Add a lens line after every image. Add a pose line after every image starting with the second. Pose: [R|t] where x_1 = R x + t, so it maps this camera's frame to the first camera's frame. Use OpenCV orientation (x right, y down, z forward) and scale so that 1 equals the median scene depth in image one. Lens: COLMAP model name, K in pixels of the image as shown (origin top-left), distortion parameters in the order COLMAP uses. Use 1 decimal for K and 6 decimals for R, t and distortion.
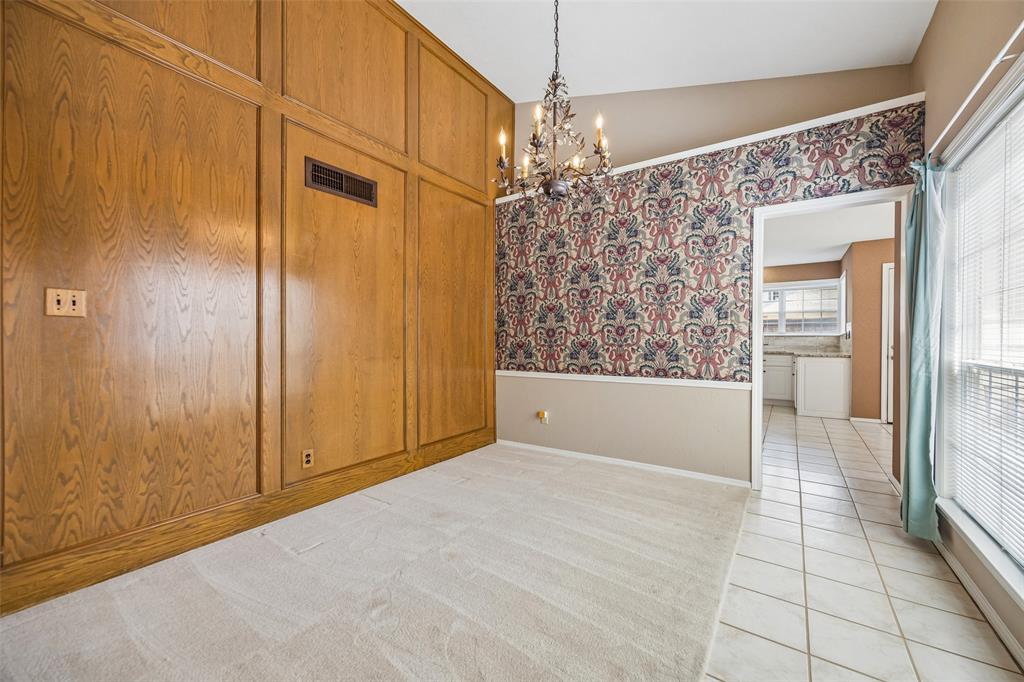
lens RADIAL K [[400.8, 0, 516.7], [0, 400.8, 341.4], [0, 0, 1]] dist [-0.000832, 0.000440]
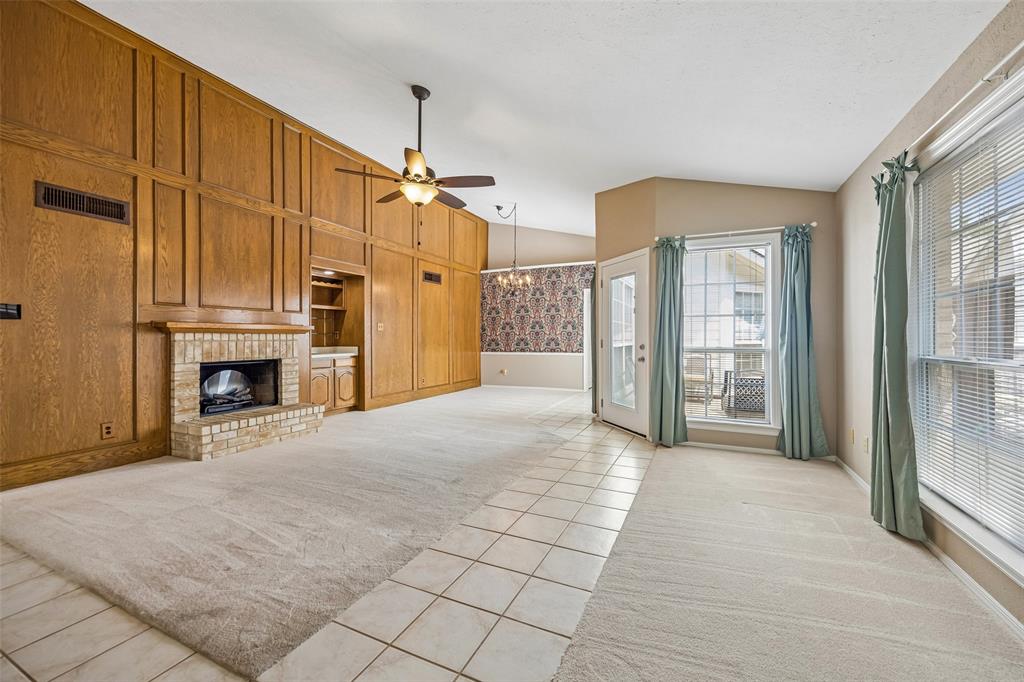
lens RADIAL K [[400.8, 0, 521.9], [0, 400.8, 337.0], [0, 0, 1]] dist [-0.000832, 0.000440]
pose [[0.984642, -0.000754, 0.174583, -0.277308], [0.002077, 0.999971, -0.007393, 0.012593], [-0.174572, 0.007642, 0.984615, -1.491311]]
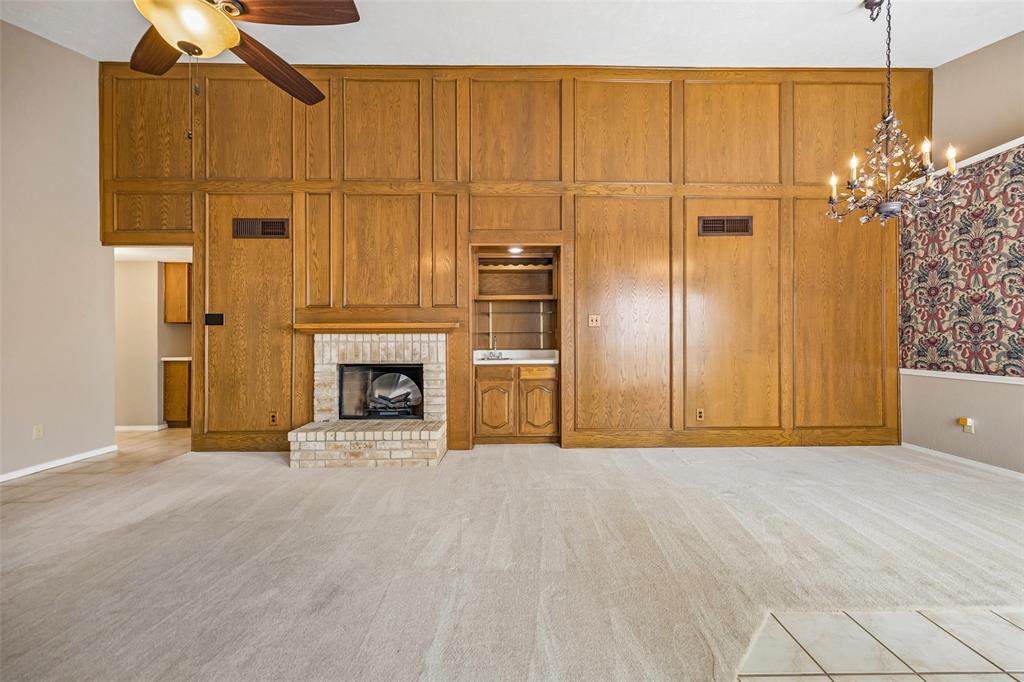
lens RADIAL K [[400.8, 0, 520.0], [0, 400.8, 334.2], [0, 0, 1]] dist [-0.000832, 0.000440]
pose [[0.577997, -0.007392, -0.816005, 0.267671], [-0.000610, 0.999955, -0.009491, 0.001398], [0.816039, 0.005984, 0.577966, -0.360813]]
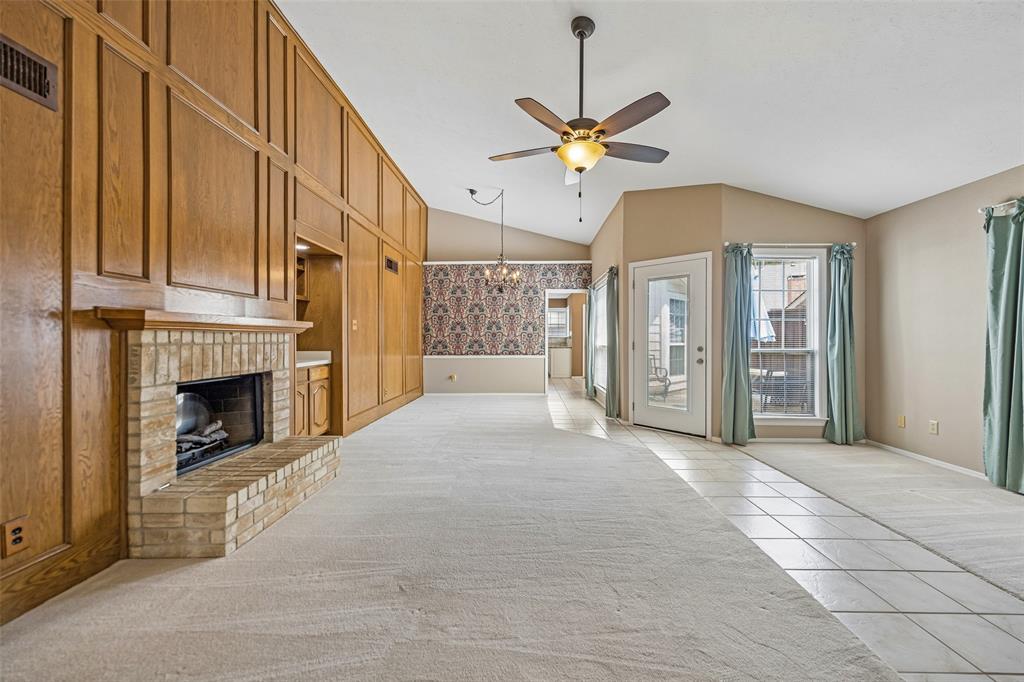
lens RADIAL K [[400.8, 0, 523.9], [0, 400.8, 338.6], [0, 0, 1]] dist [-0.000832, 0.000440]
pose [[0.831423, 0.001537, 0.555638, -0.916328], [0.002226, 0.999979, -0.006097, 0.008250], [-0.555636, 0.006307, 0.831402, -1.029137]]
